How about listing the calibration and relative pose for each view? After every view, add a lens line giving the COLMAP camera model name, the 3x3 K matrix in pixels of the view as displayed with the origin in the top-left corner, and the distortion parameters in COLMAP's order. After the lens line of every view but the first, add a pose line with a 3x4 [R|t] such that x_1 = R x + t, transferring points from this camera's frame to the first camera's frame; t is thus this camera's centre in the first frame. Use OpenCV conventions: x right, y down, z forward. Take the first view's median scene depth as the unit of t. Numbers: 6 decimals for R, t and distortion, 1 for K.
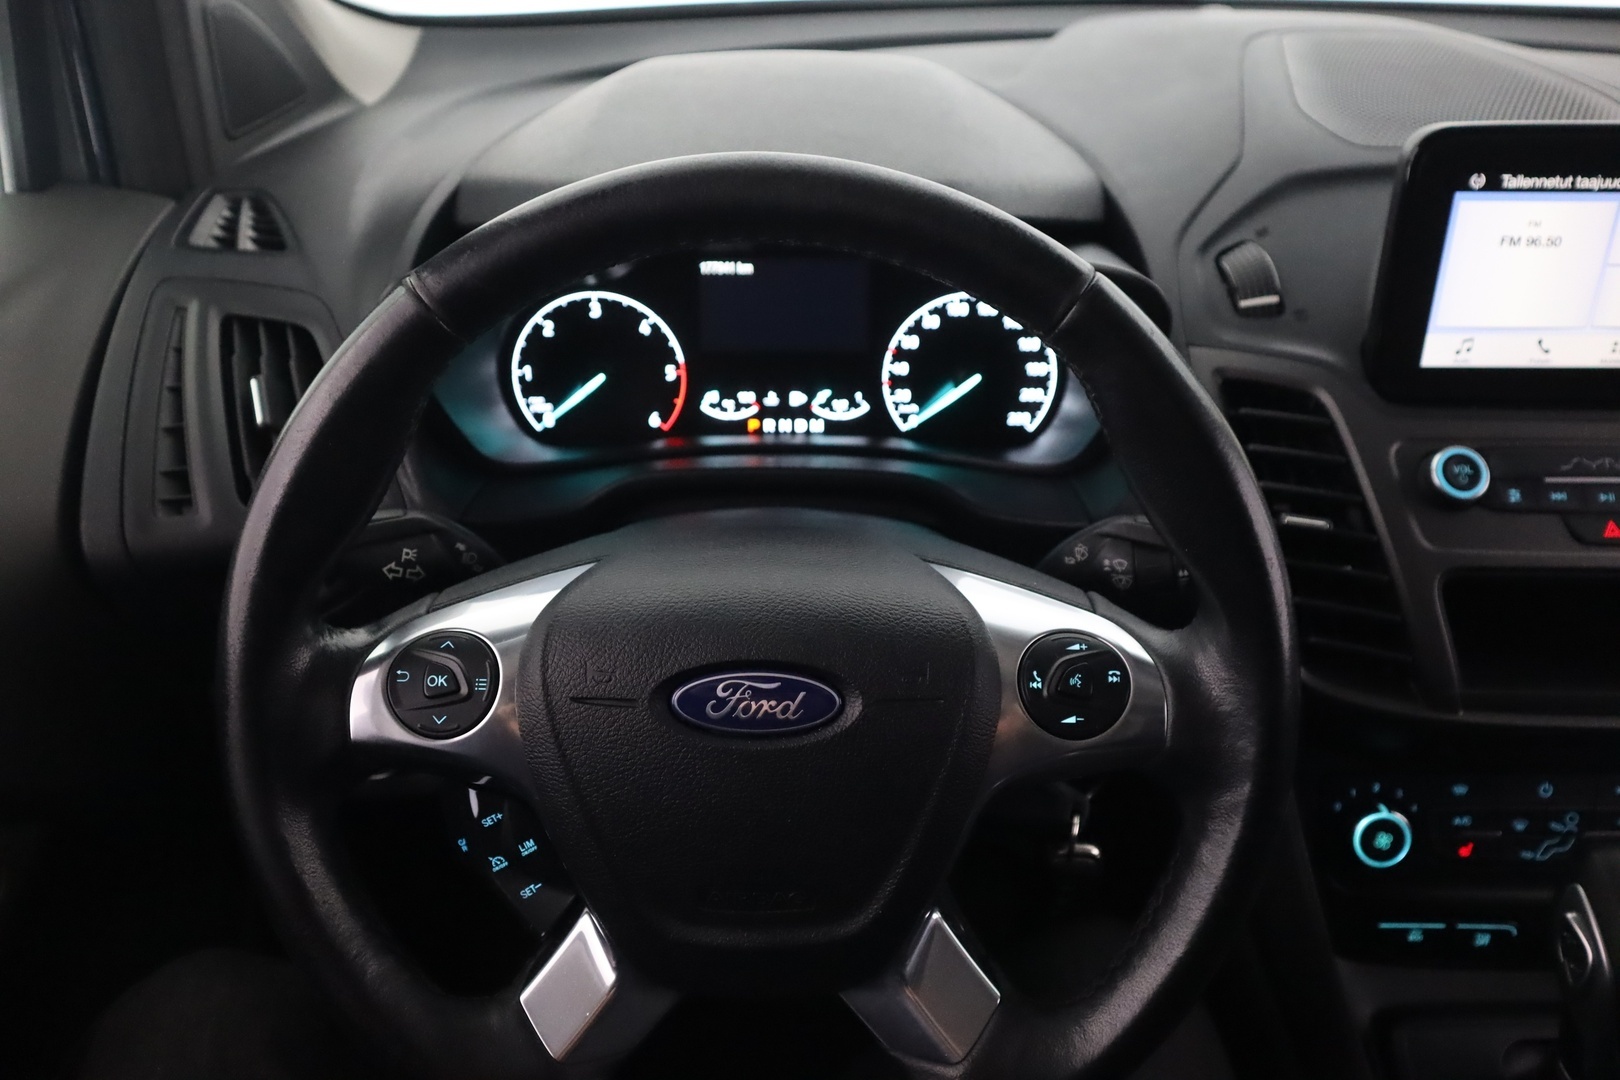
lens RADIAL K [[1344.8, 0, 814.5], [0, 1344.8, 540.4], [0, 0, 1]] dist [-0.045698, 0.024651]
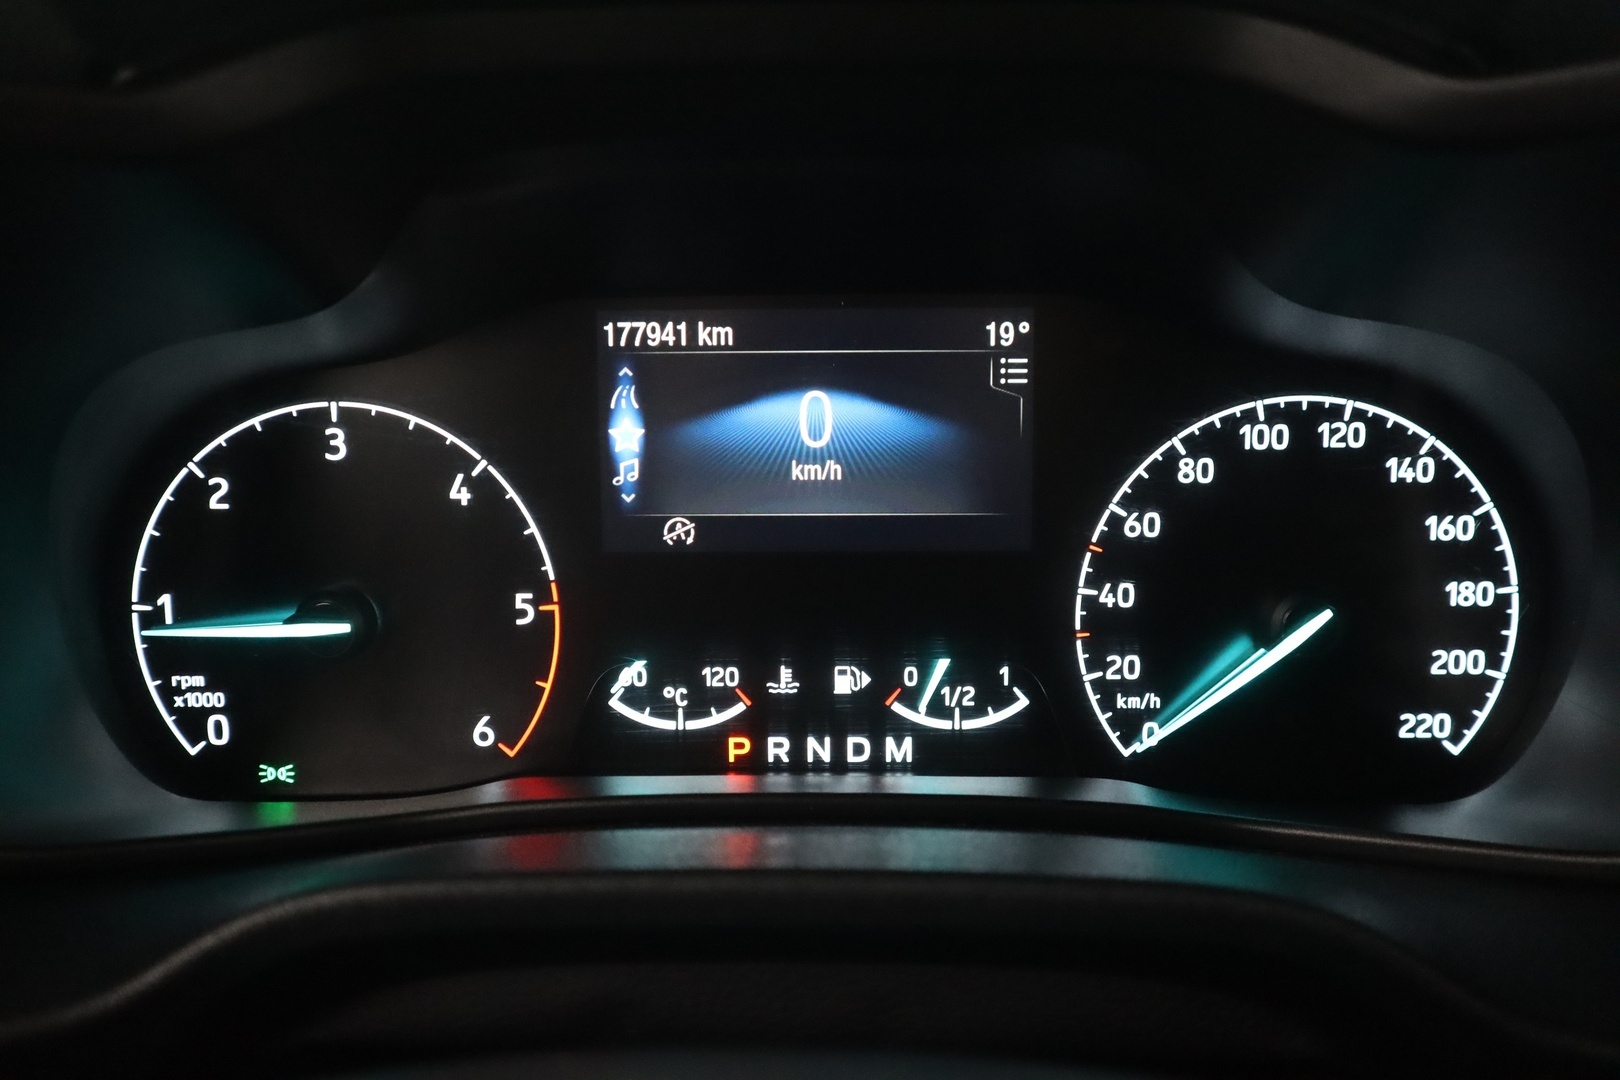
lens RADIAL K [[1344.8, 0, 853.4], [0, 1344.8, 506.2], [0, 0, 1]] dist [-0.045698, 0.024651]
pose [[0.999951, -0.002772, -0.009510, -0.007730], [-0.000085, 0.957631, -0.287999, -0.040700], [0.009905, 0.287985, 0.957584, 0.613501]]
